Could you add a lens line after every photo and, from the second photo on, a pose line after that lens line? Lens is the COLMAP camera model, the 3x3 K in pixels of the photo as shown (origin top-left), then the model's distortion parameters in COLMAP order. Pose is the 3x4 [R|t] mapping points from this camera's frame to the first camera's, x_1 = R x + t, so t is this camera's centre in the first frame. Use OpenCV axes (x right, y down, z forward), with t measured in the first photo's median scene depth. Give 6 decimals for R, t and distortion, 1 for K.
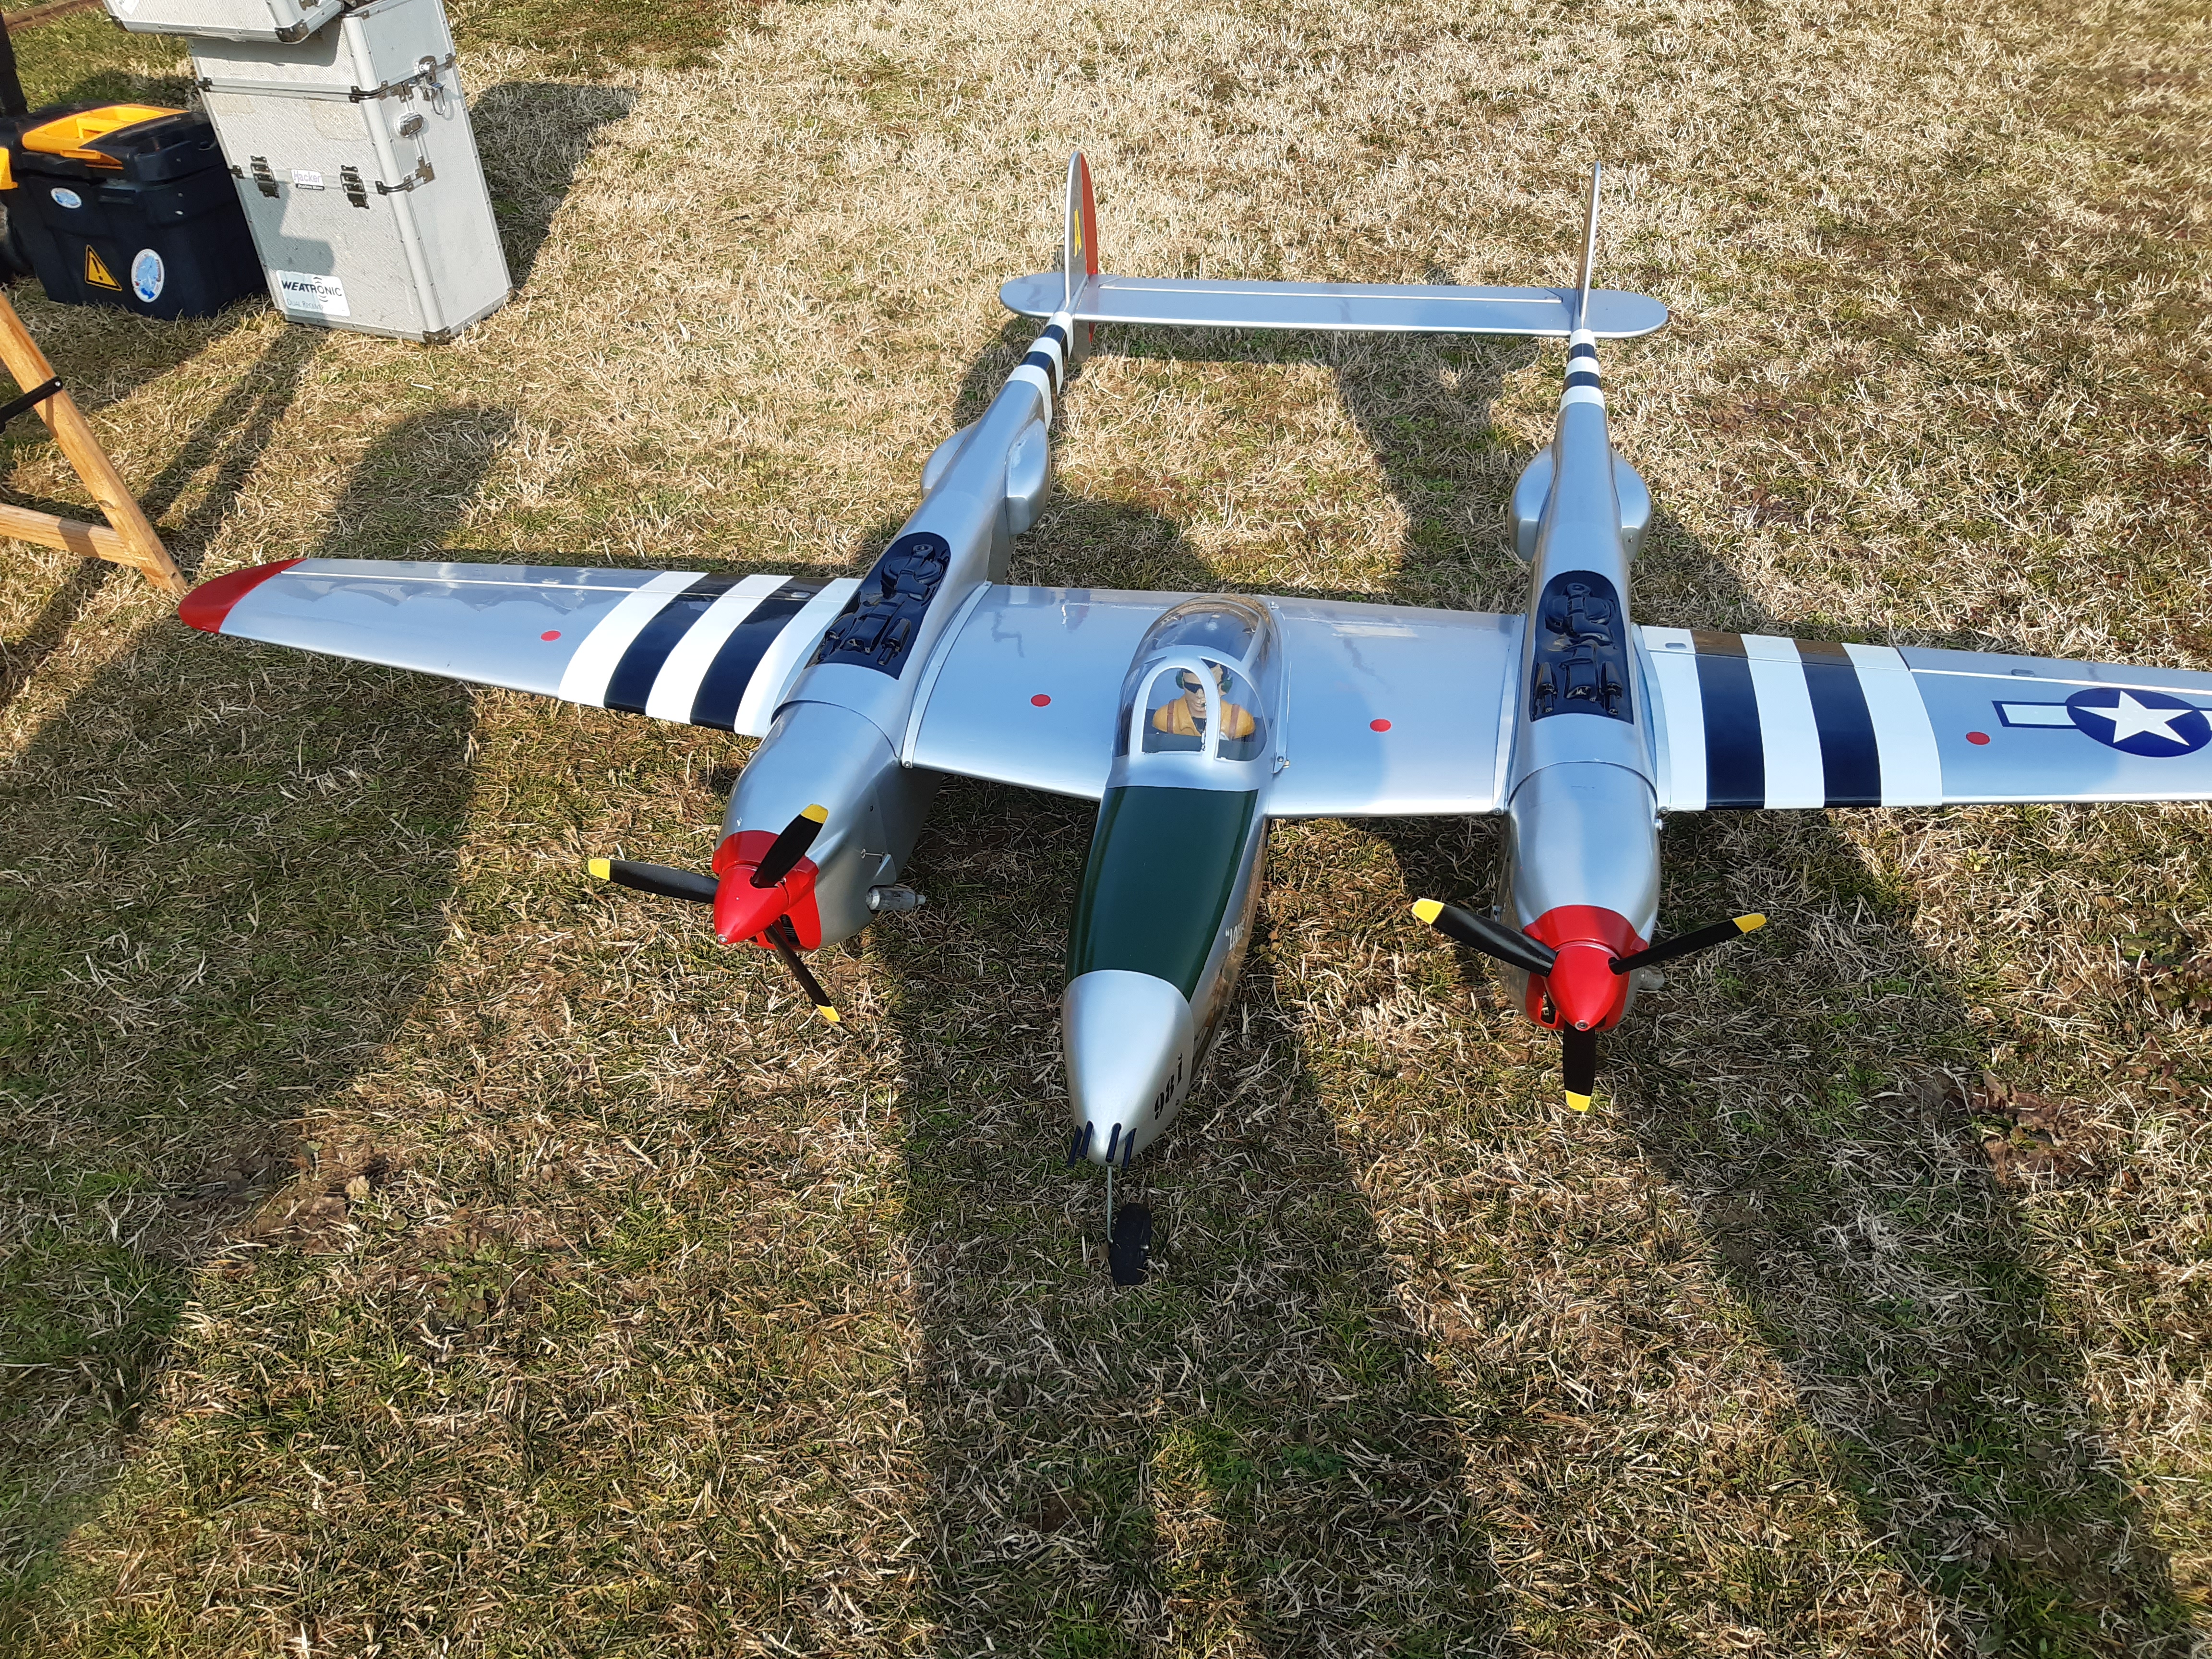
lens RADIAL K [[1740.5, 0, 1124.5], [0, 1740.5, 785.4], [0, 0, 1]] dist [0.044167, -0.127102]
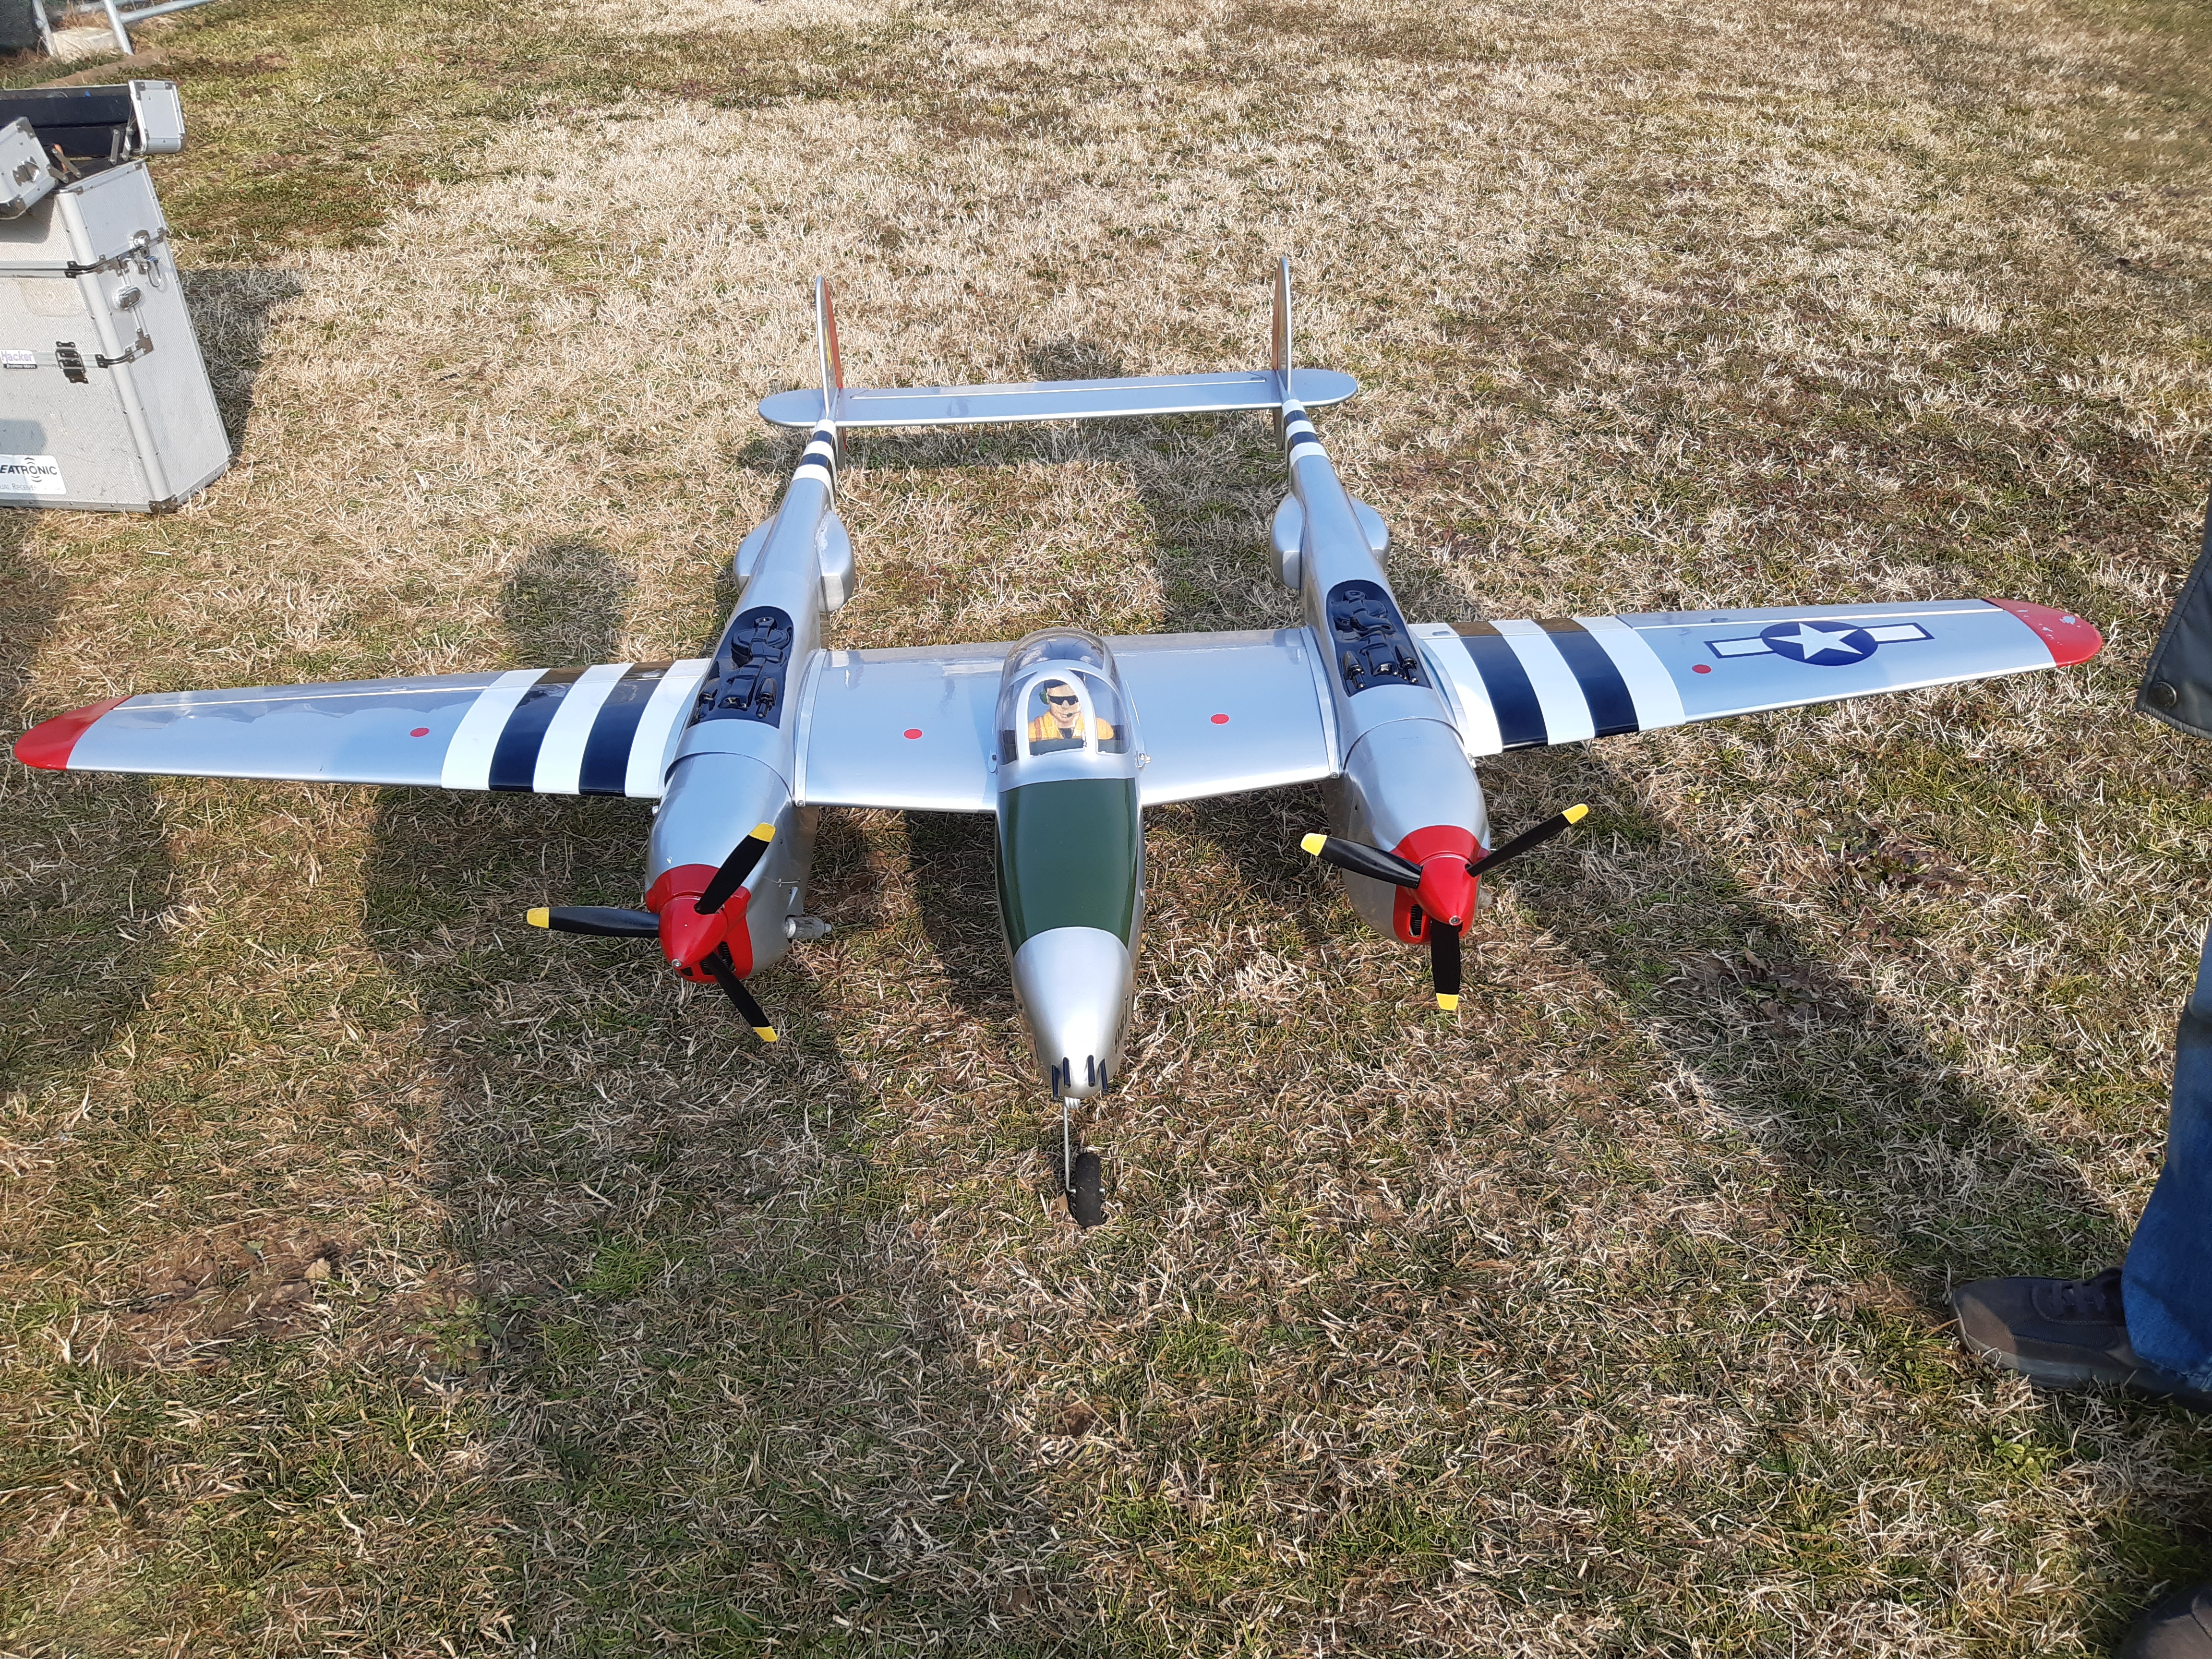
lens RADIAL K [[1740.5, 0, 1124.5], [0, 1740.5, 785.4], [0, 0, 1]] dist [0.044167, -0.127102]
pose [[0.971425, -0.115197, 0.207514, -0.139511], [0.134147, 0.987756, -0.079644, 0.081975], [-0.195798, 0.105206, 0.974984, -0.083669]]
